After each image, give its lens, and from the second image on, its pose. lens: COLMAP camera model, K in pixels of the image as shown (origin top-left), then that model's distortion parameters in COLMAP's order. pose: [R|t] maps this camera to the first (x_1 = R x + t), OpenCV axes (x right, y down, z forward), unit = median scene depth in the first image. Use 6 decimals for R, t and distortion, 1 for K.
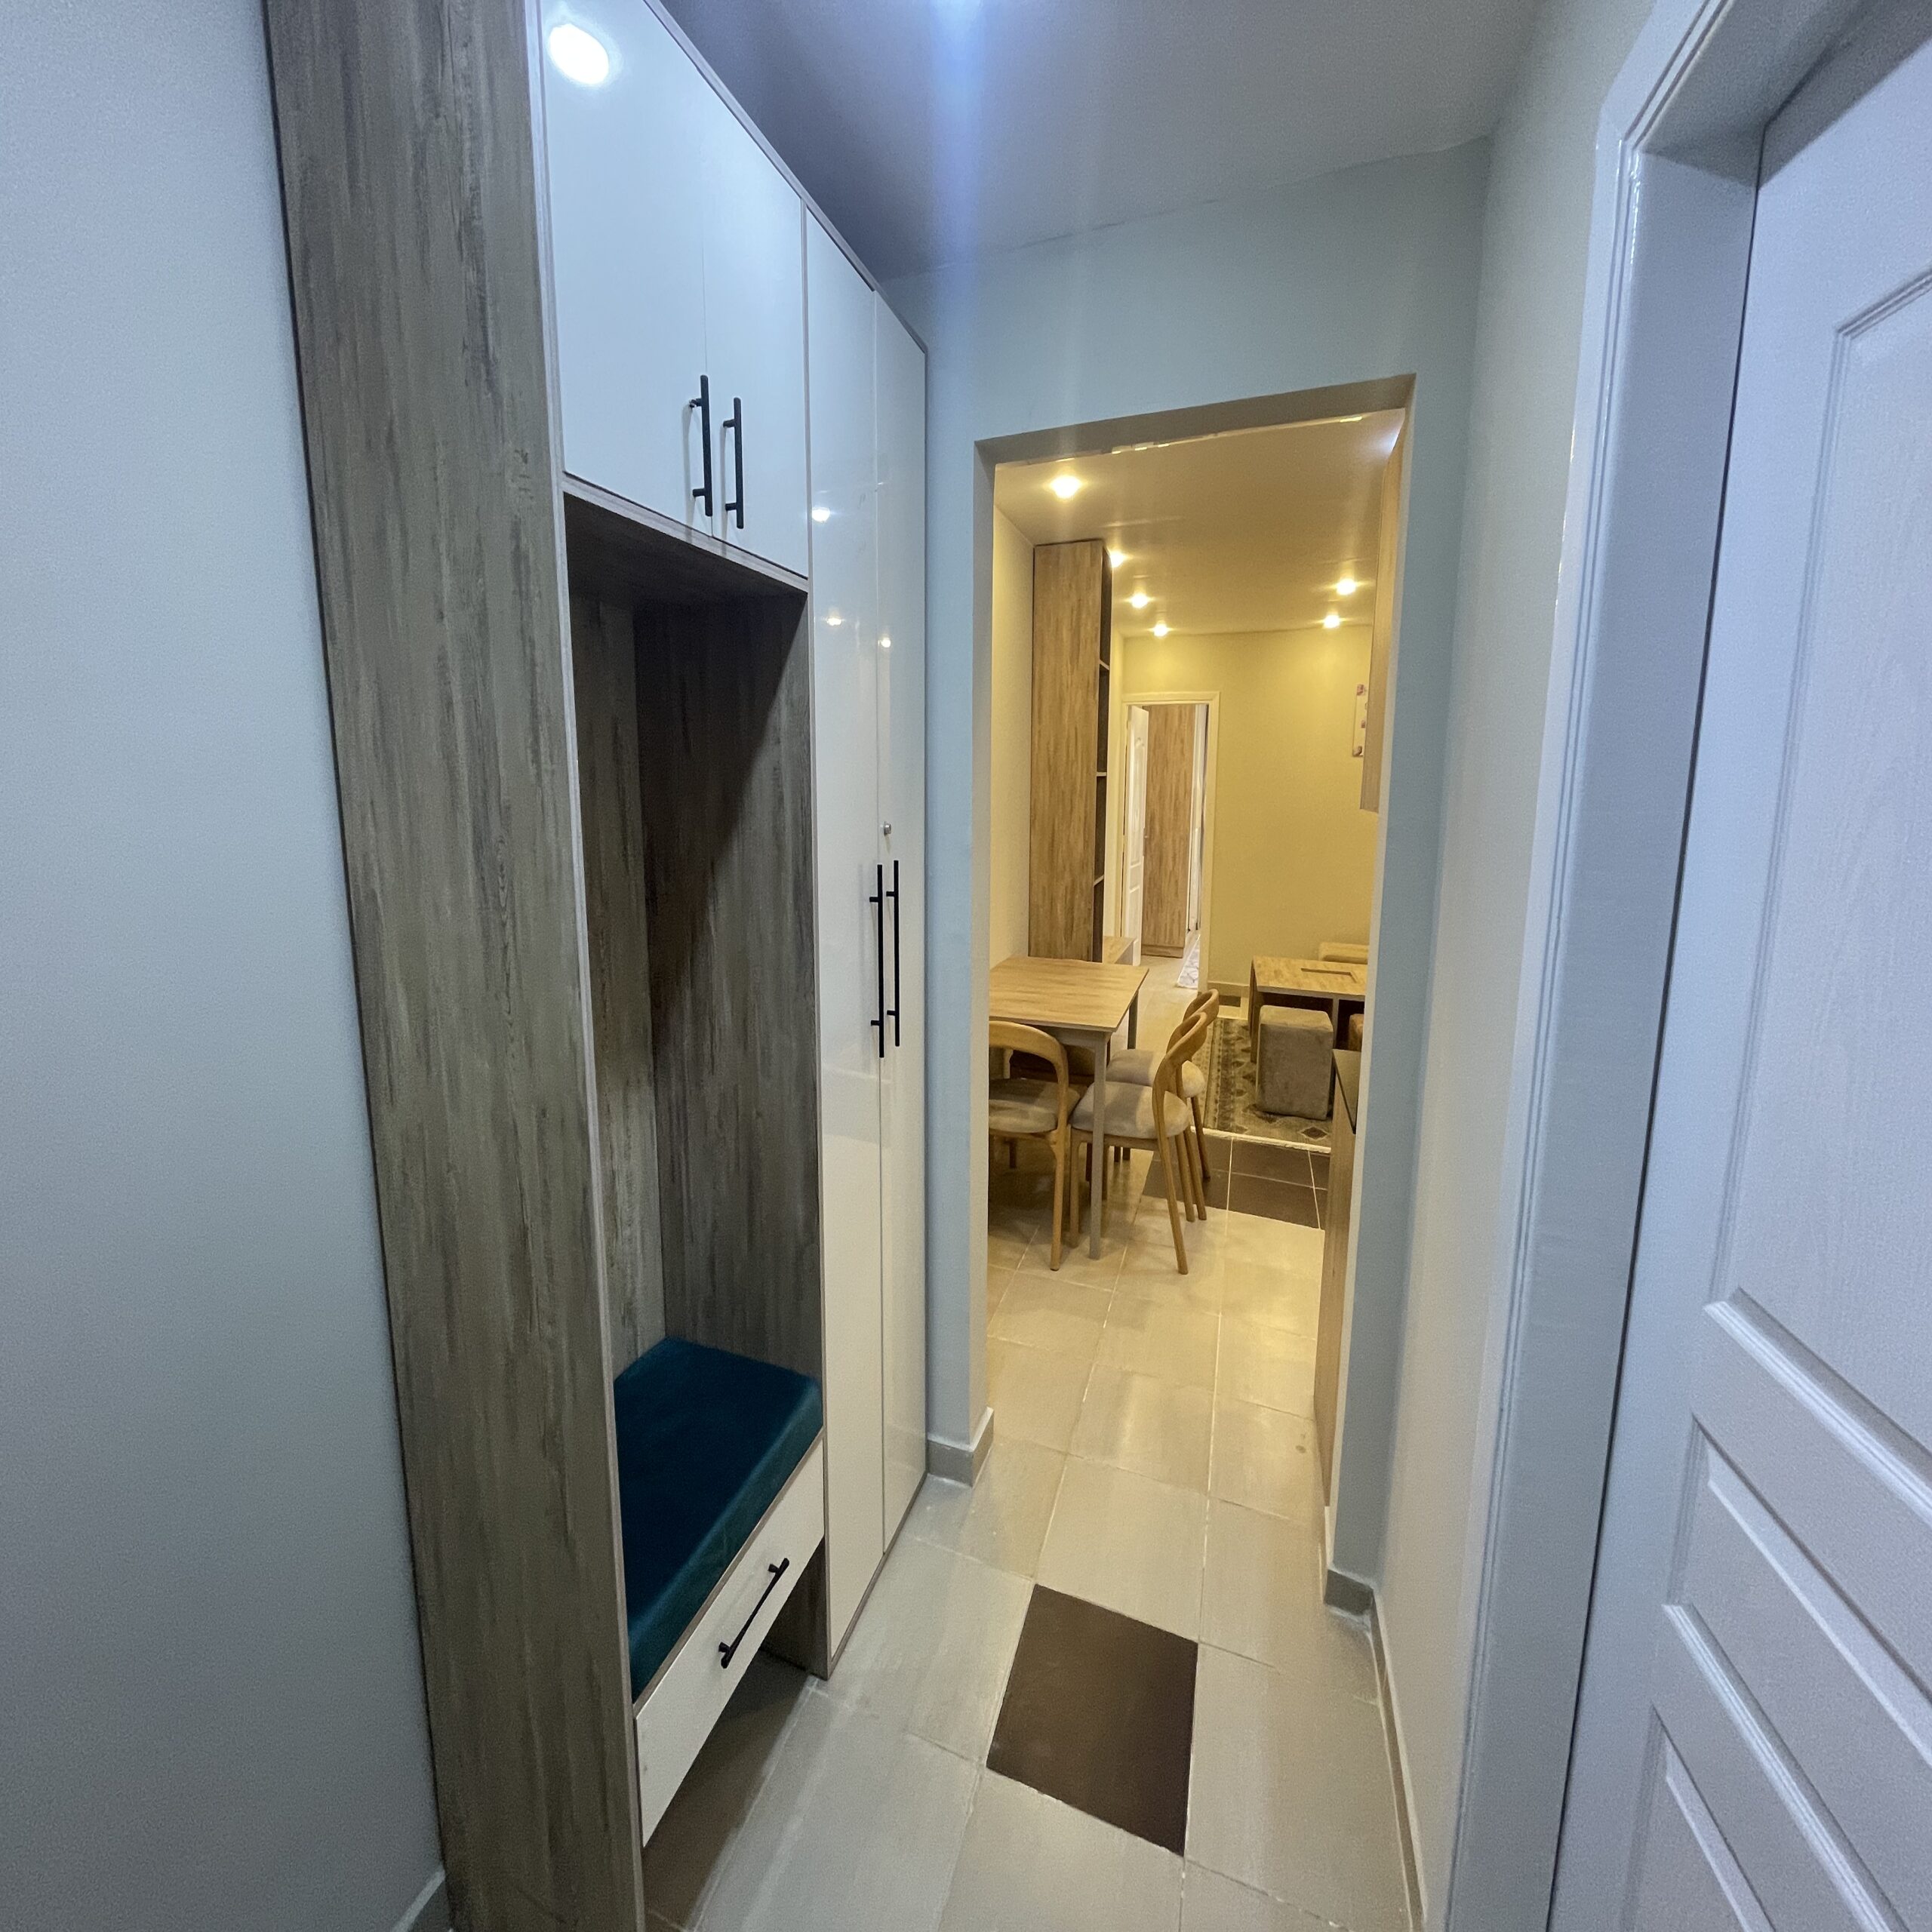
lens RADIAL K [[785.8, 0, 959.8], [0, 785.8, 886.5], [0, 0, 1]] dist [-0.003824, -0.000127]
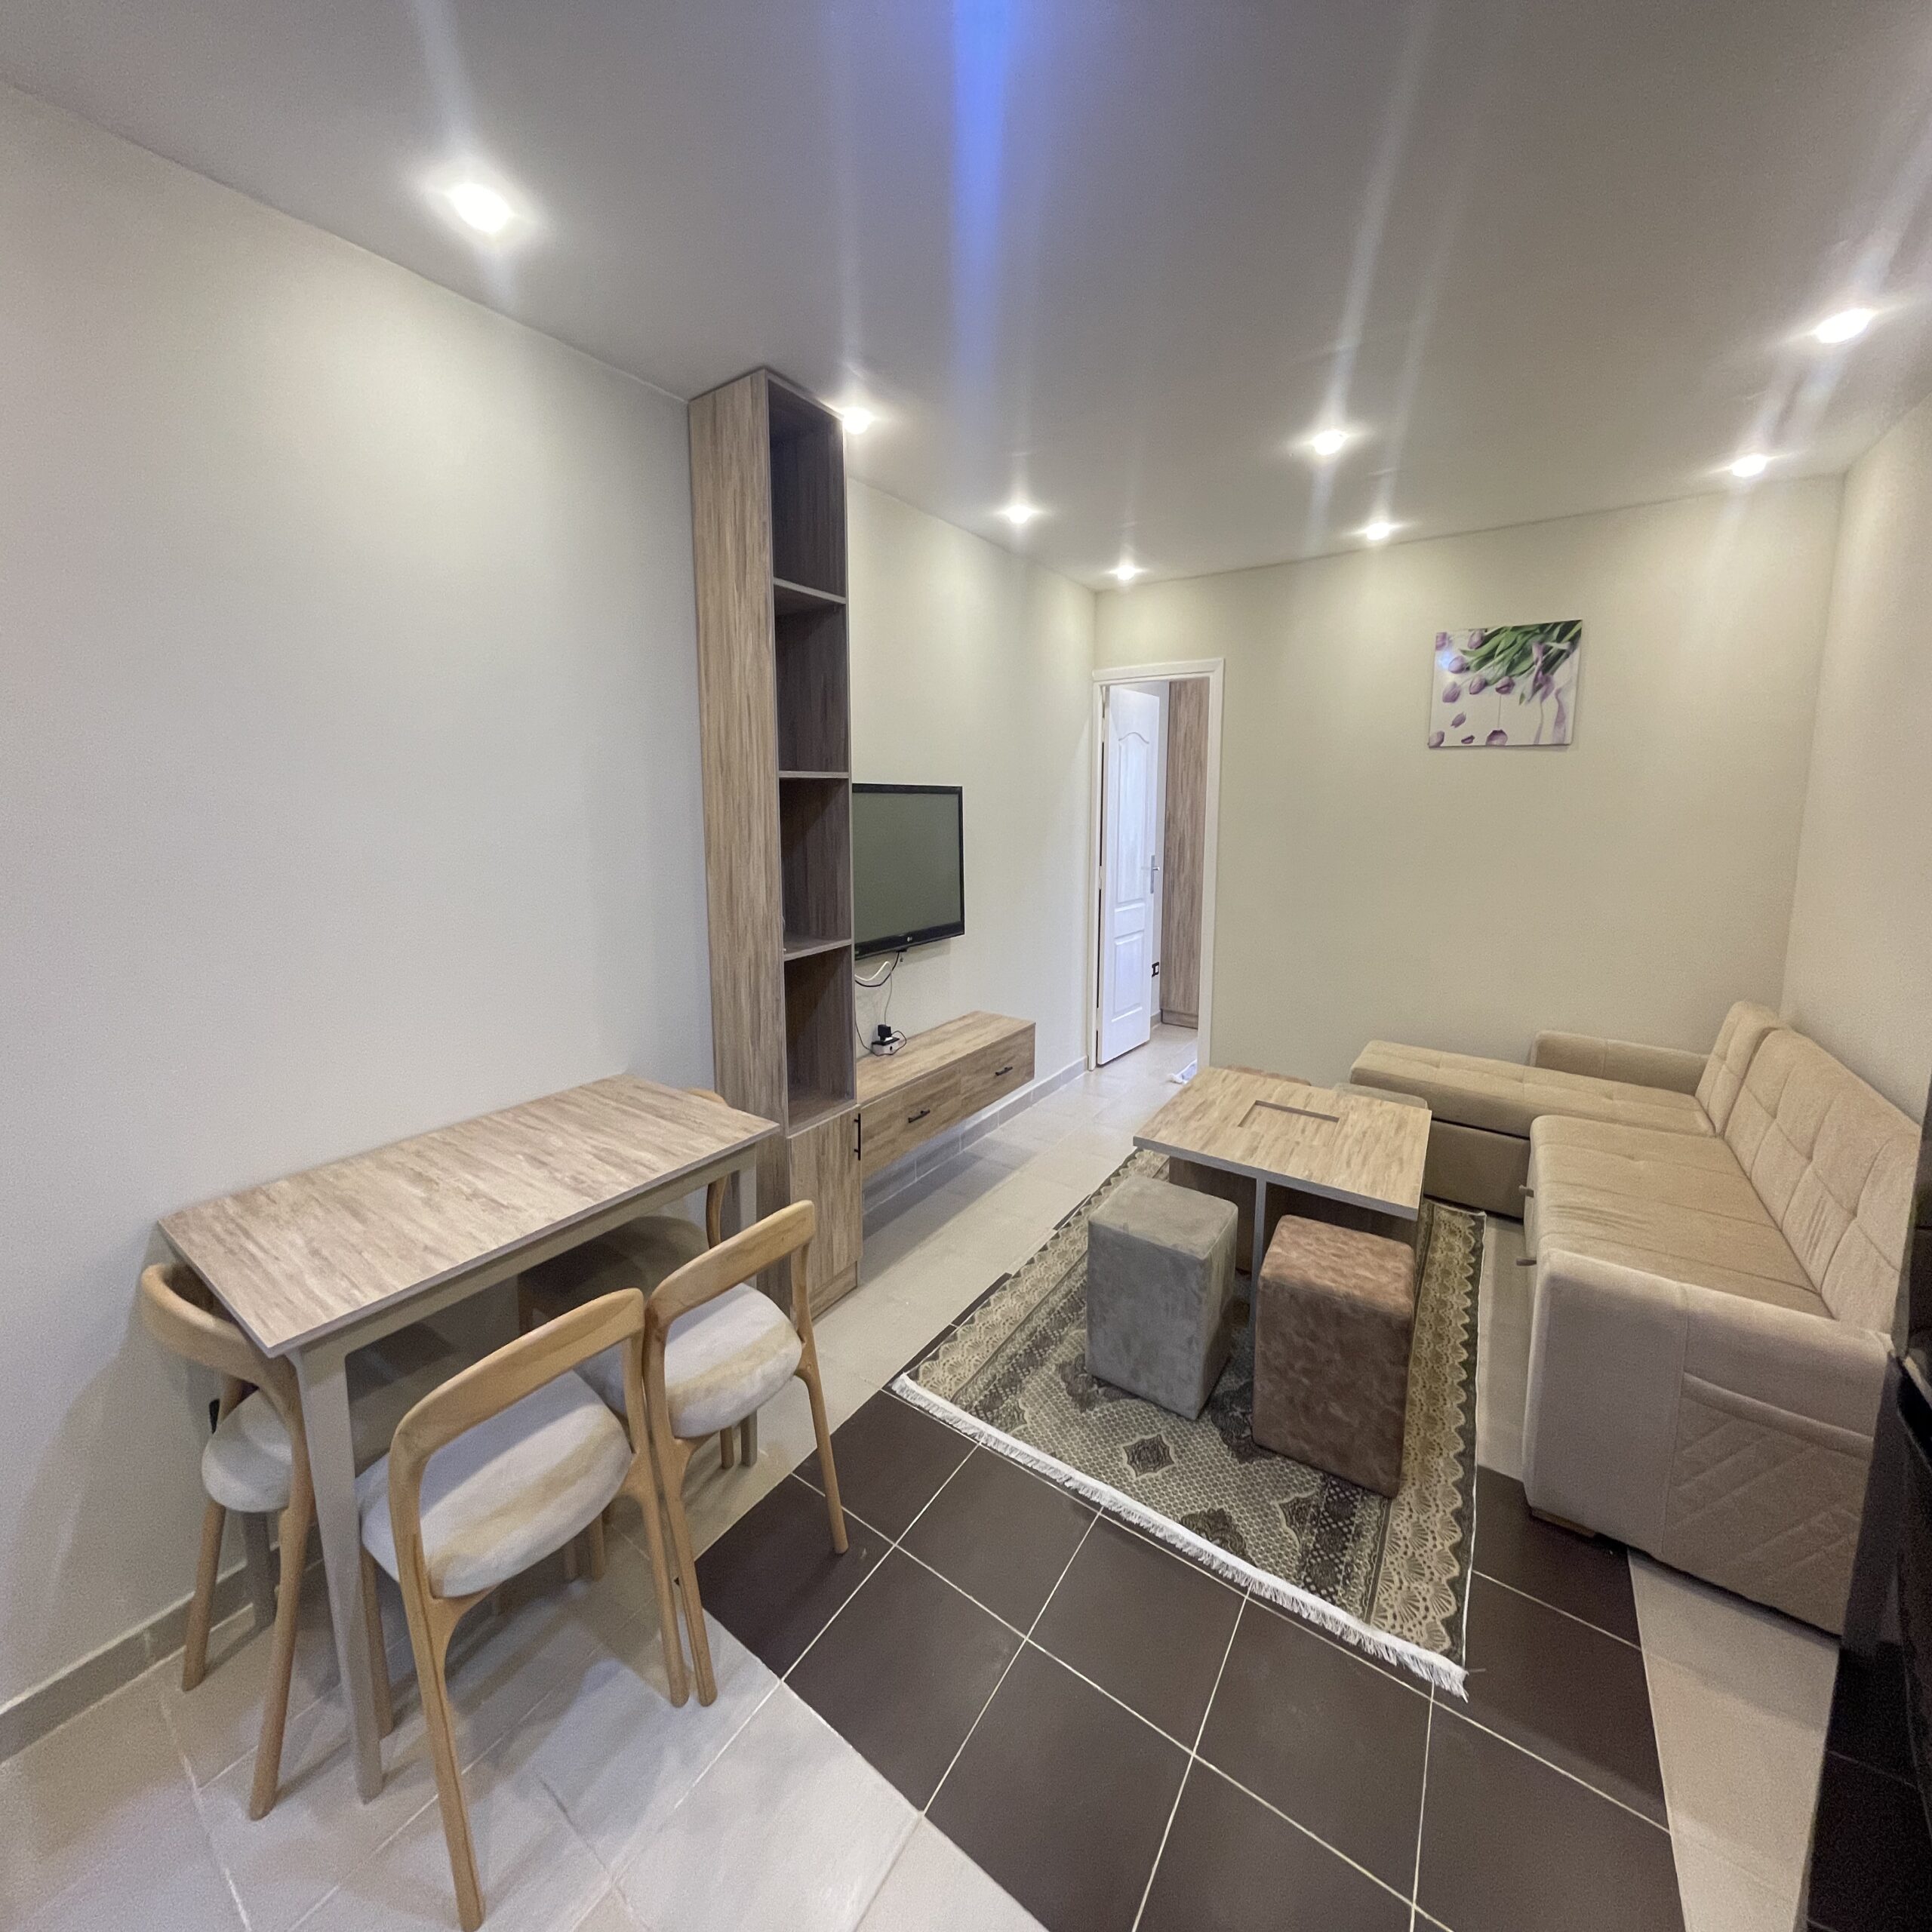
lens RADIAL K [[785.8, 0, 959.8], [0, 785.8, 886.5], [0, 0, 1]] dist [-0.003824, -0.000127]
pose [[0.968377, 0.026580, -0.248070, 0.441258], [-0.030142, 0.999490, -0.010571, -0.054512], [0.247662, 0.017714, 0.968684, 0.448217]]
